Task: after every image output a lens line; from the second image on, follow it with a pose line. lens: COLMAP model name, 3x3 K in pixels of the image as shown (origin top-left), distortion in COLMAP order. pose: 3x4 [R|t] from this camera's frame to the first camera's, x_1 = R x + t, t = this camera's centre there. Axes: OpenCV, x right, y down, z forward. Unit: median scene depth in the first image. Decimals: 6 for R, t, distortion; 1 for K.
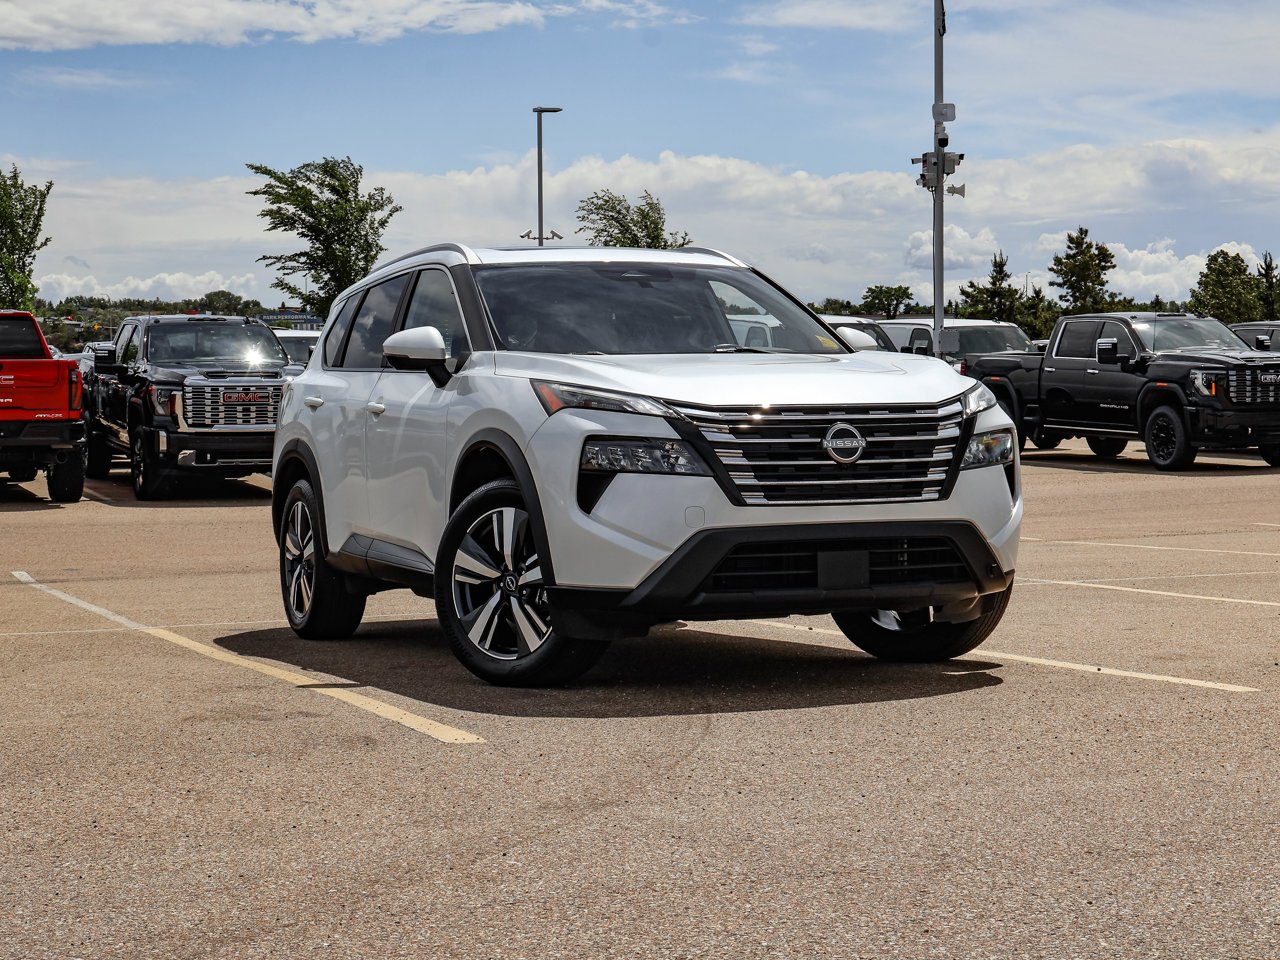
lens RADIAL K [[2615.5, 0, 640.0], [0, 2615.5, 480.0], [0, 0, 1]] dist [0.509400, -5.293786]
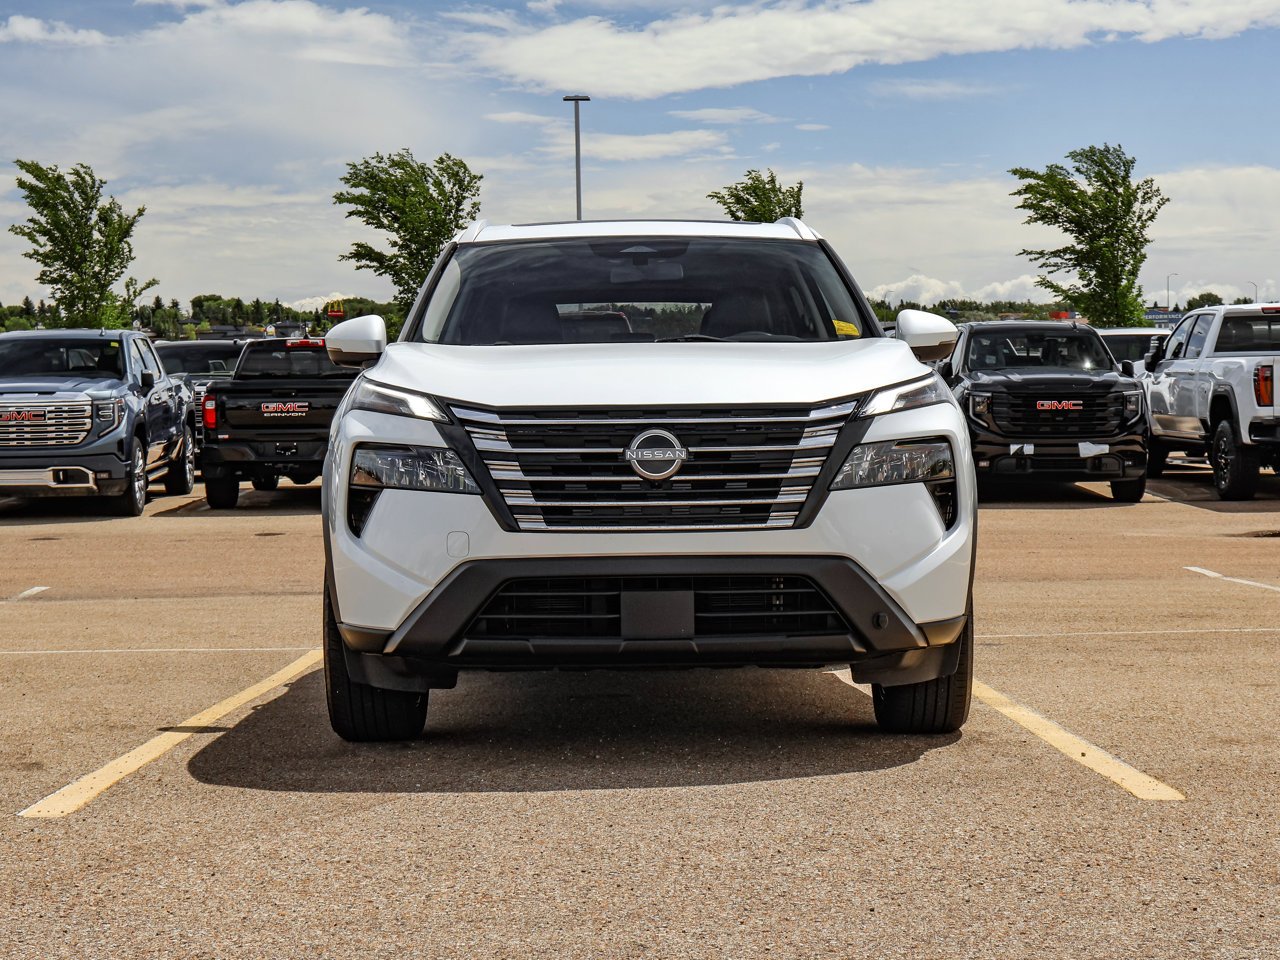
lens RADIAL K [[2502.6, 0, 534.8], [0, 2502.6, 480.2], [0, 0, 1]] dist [0.040413, -0.049504]
pose [[0.913240, 0.011950, -0.407246, 0.344080], [-0.011159, 0.999928, 0.004316, -0.008925], [0.407269, 0.000603, 0.913308, 0.295482]]
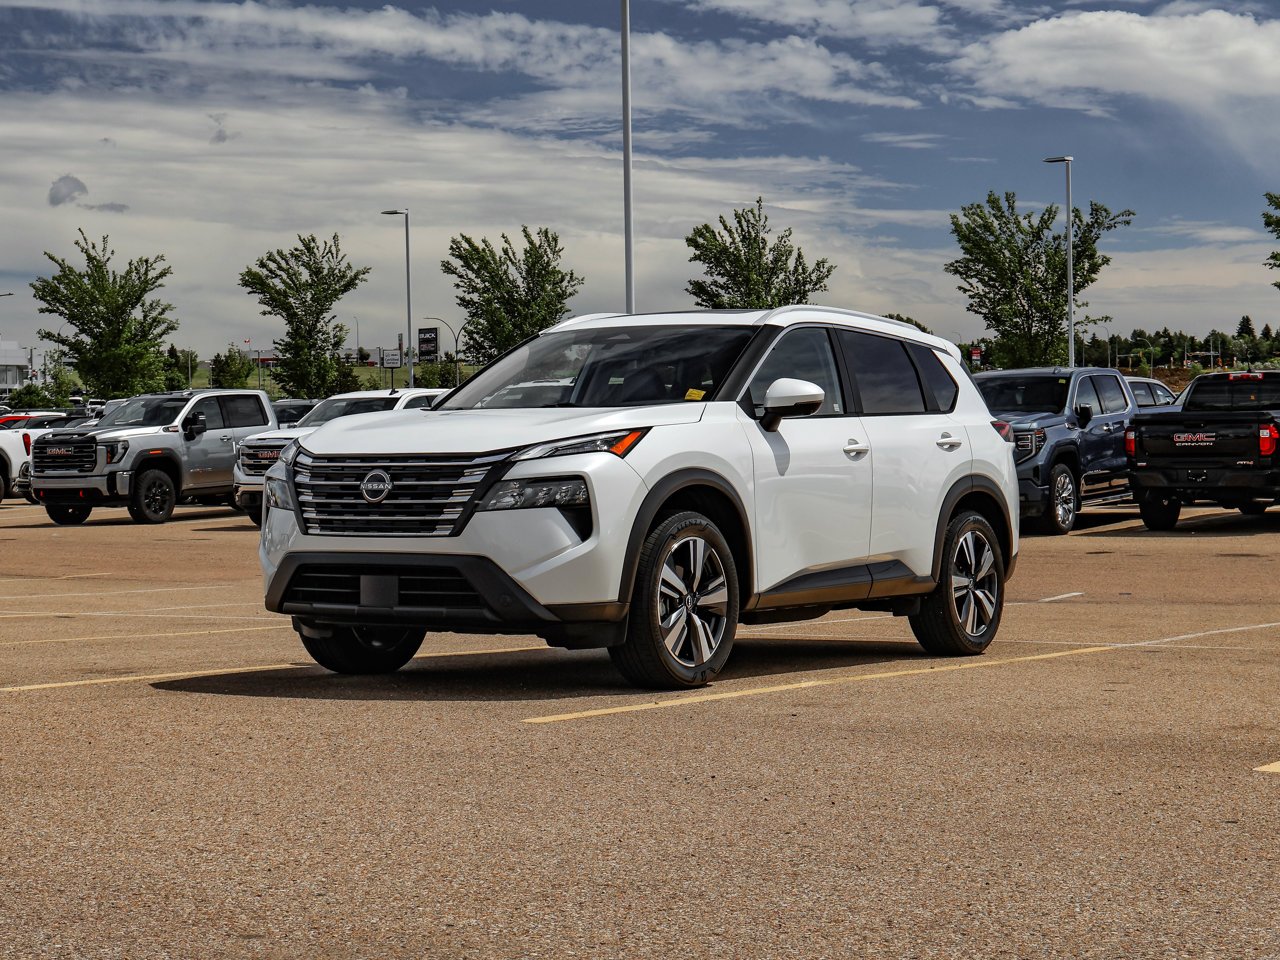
lens RADIAL K [[2502.6, 0, 534.8], [0, 2502.6, 480.2], [0, 0, 1]] dist [0.040413, -0.049504]
pose [[0.526478, 0.016169, -0.850035, 1.075819], [-0.020700, 0.999767, 0.006196, -0.024903], [0.849937, 0.014333, 0.526690, 0.447968]]
